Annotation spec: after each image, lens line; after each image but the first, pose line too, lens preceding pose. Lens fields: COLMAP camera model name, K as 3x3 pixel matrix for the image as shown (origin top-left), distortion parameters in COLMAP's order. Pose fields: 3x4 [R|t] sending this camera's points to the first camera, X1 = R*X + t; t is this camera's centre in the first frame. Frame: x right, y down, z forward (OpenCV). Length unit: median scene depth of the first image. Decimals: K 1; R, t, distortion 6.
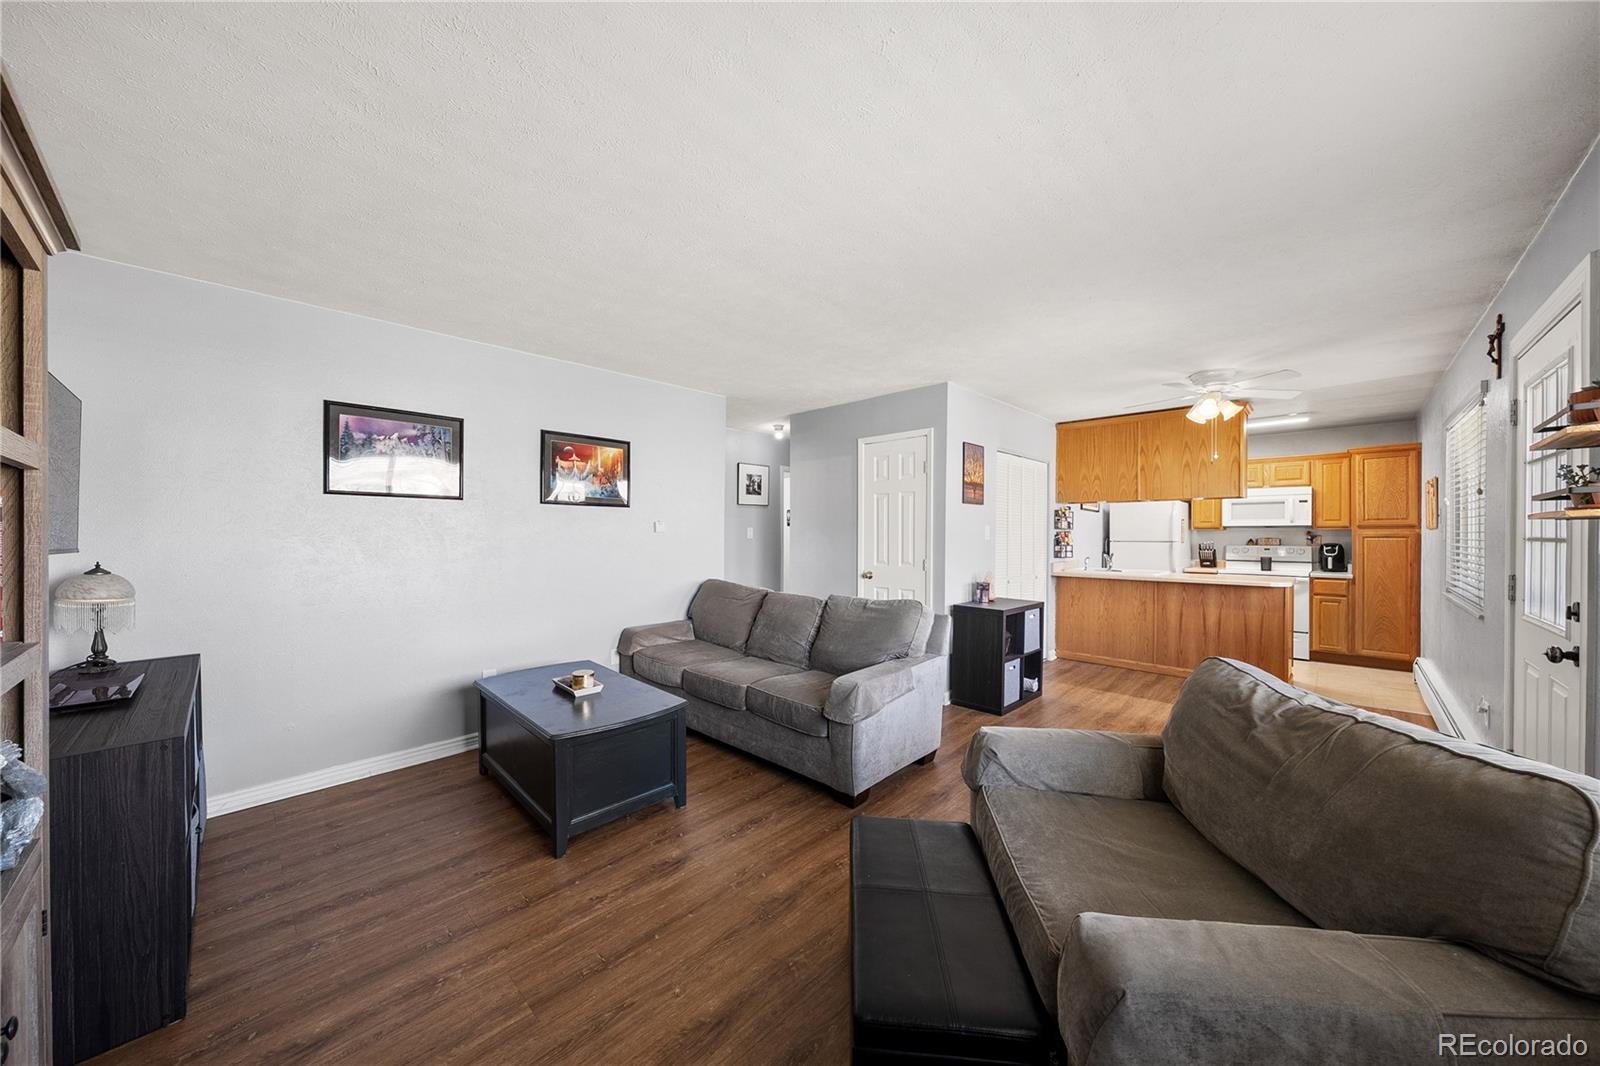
lens RADIAL K [[549.4, 0, 793.0], [0, 549.4, 536.4], [0, 0, 1]] dist [-0.004255, 0.000759]
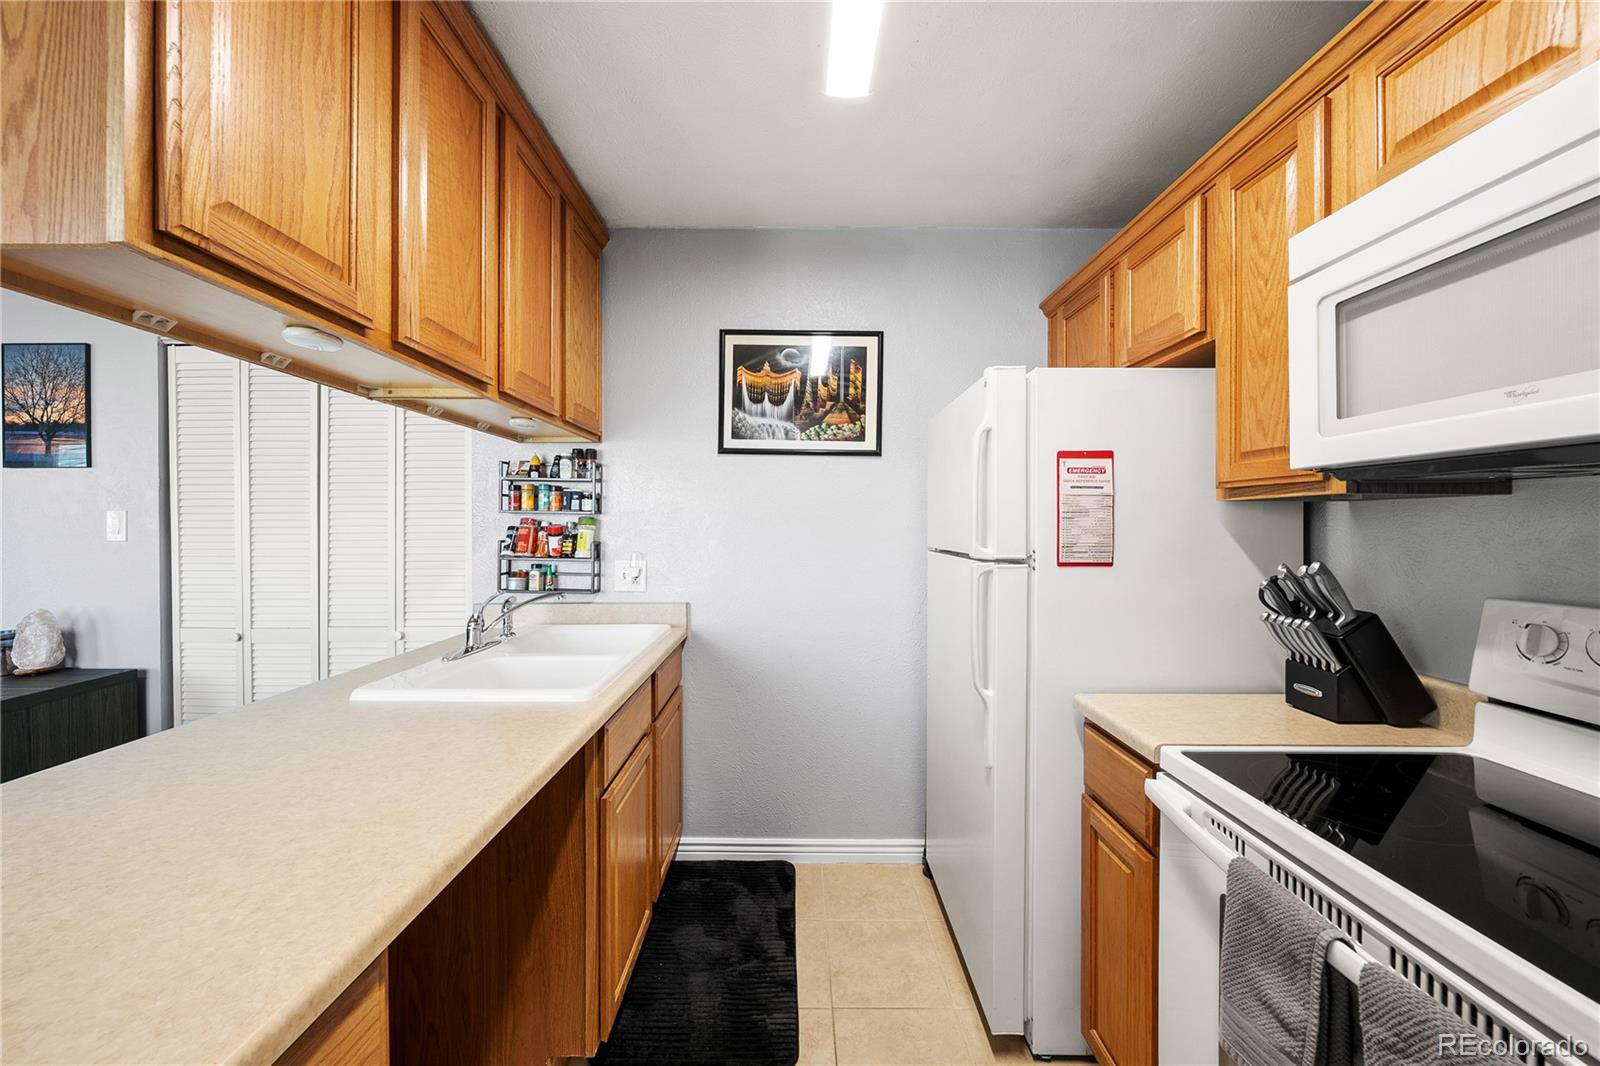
lens RADIAL K [[549.4, 0, 797.0], [0, 549.4, 525.2], [0, 0, 1]] dist [-0.004255, 0.000759]
pose [[0.703530, -0.005000, -0.710648, 0.887241], [0.002252, 0.999986, -0.004806, -0.003486], [0.710662, 0.001781, 0.703531, 0.884869]]
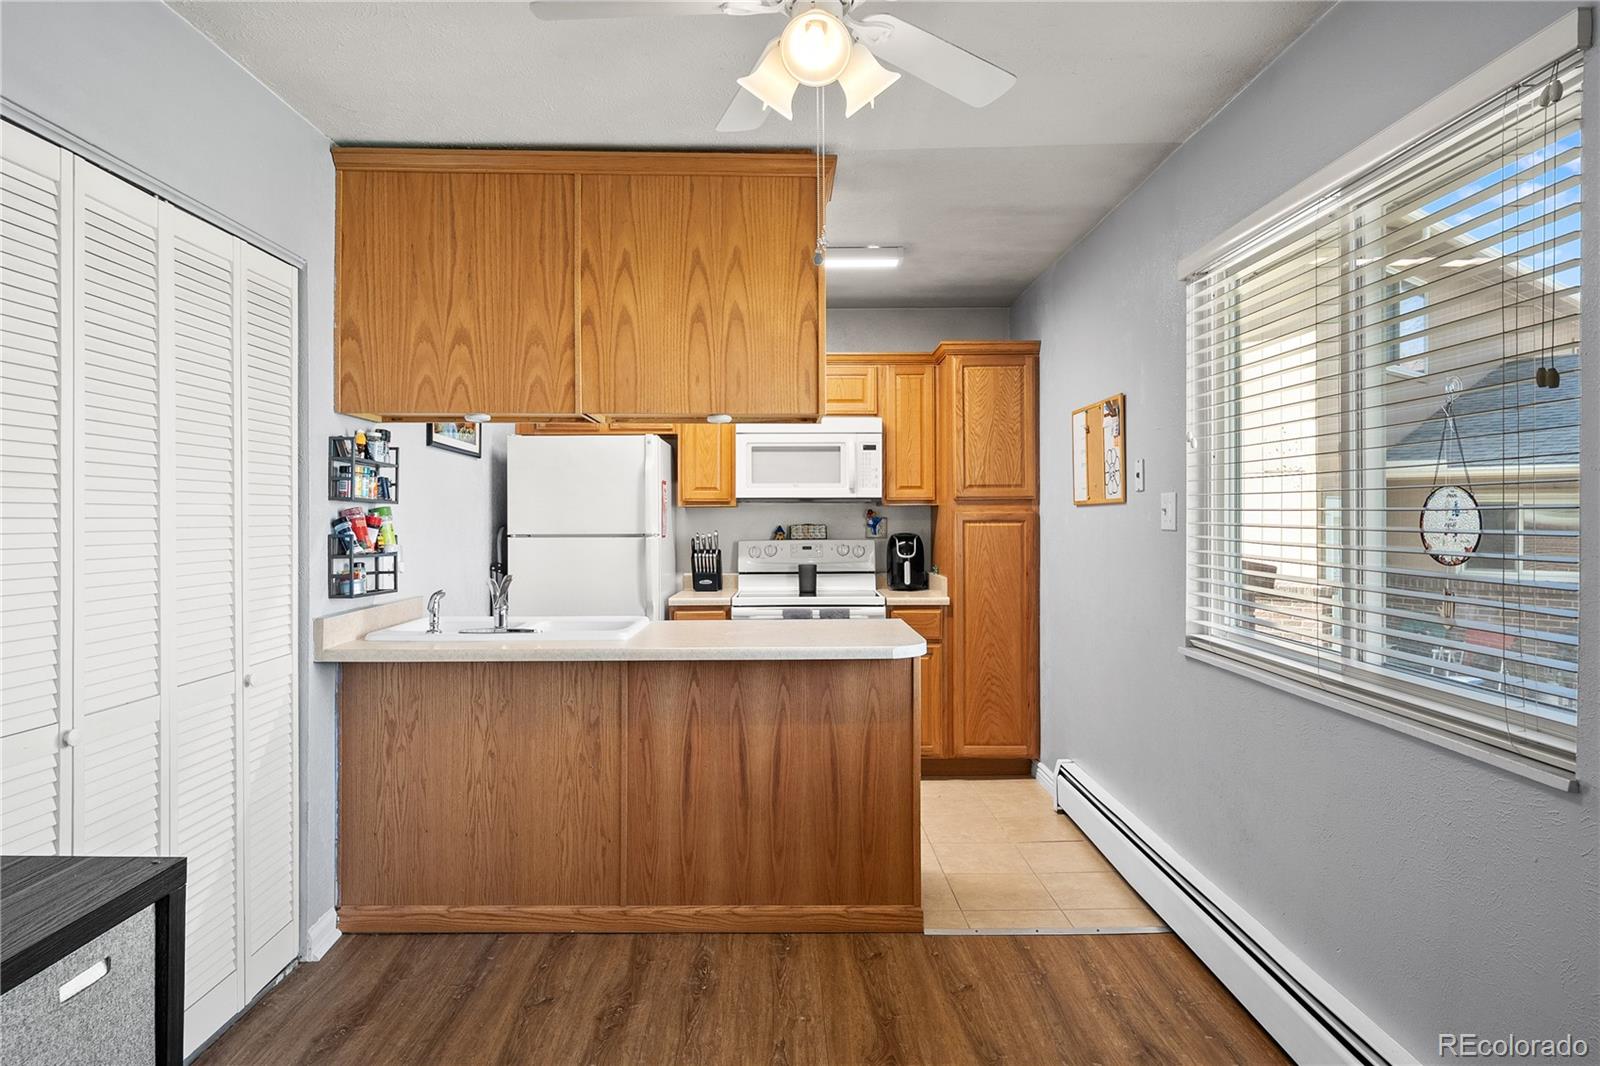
lens RADIAL K [[969.5, 0, 799.6], [0, 969.5, 520.6], [0, 0, 1]] dist [0.006962, 0.002221]
pose [[0.695671, -0.007049, 0.718326, 0.280461], [0.007463, 0.999969, 0.002585, -0.002736], [-0.718322, 0.003562, 0.695702, 0.461451]]
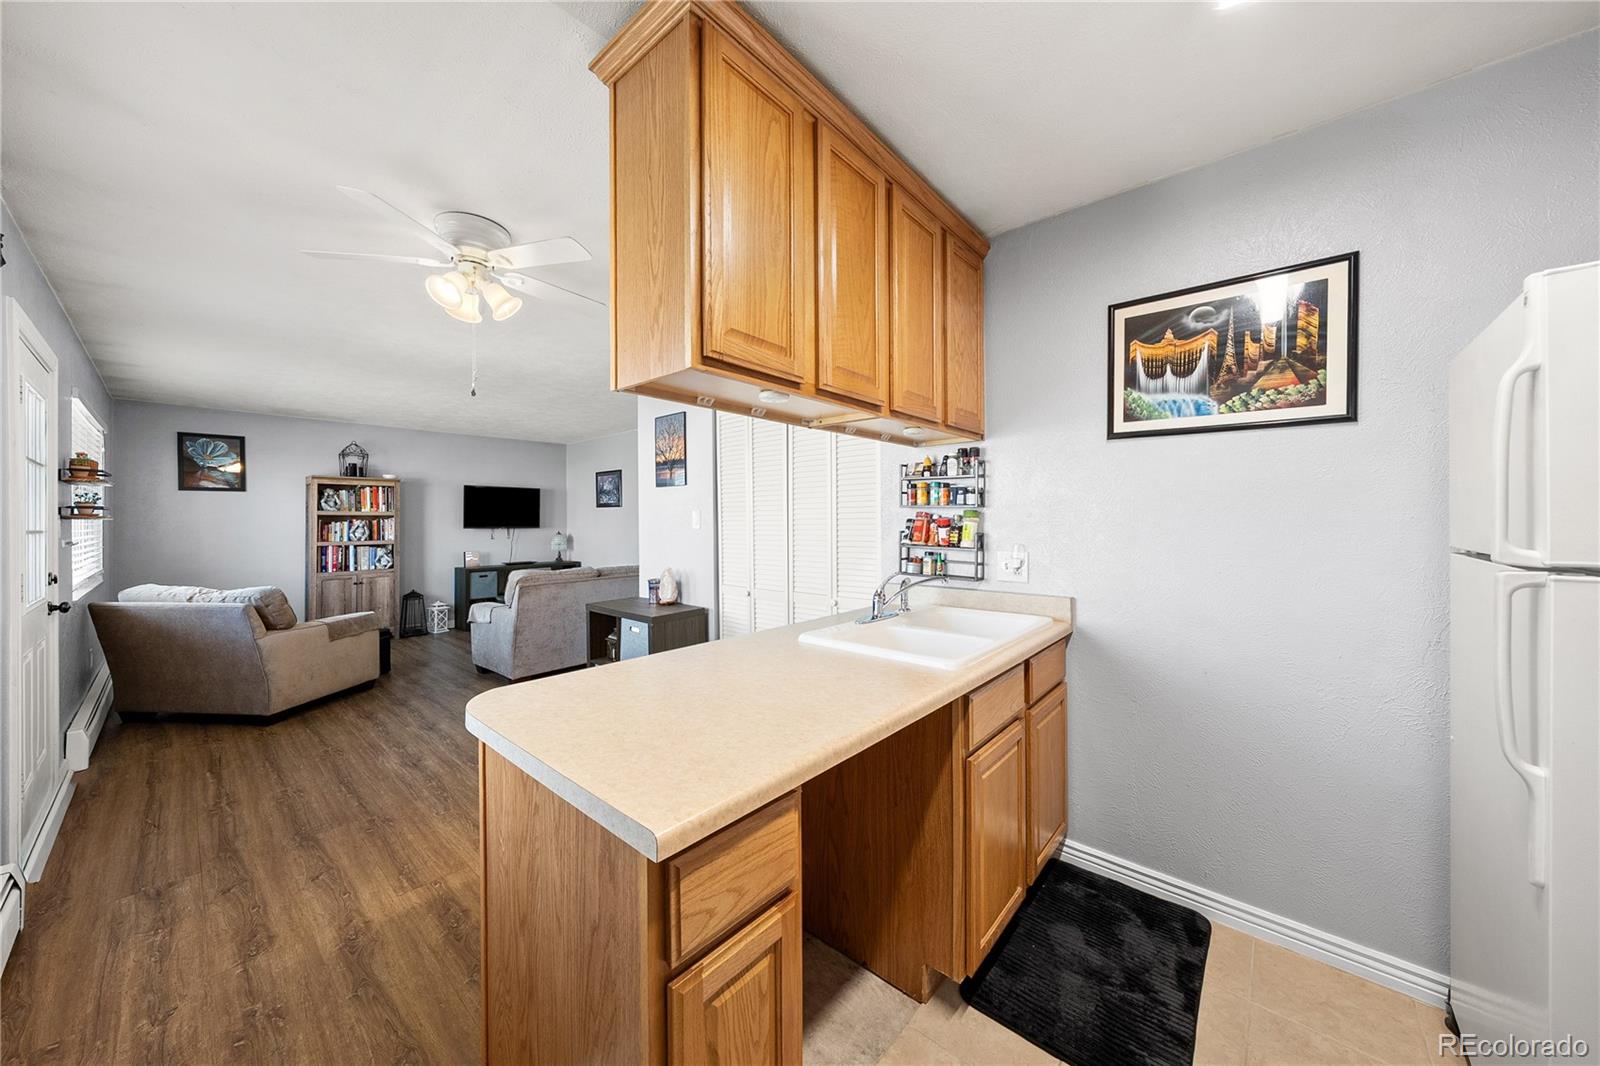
lens RADIAL K [[549.4, 0, 792.5], [0, 549.4, 517.0], [0, 0, 1]] dist [-0.004255, 0.000759]
pose [[0.054459, -0.008432, -0.998480, 0.919473], [0.003739, 0.999959, -0.008241, -0.003246], [0.998509, -0.003284, 0.054488, 0.891979]]
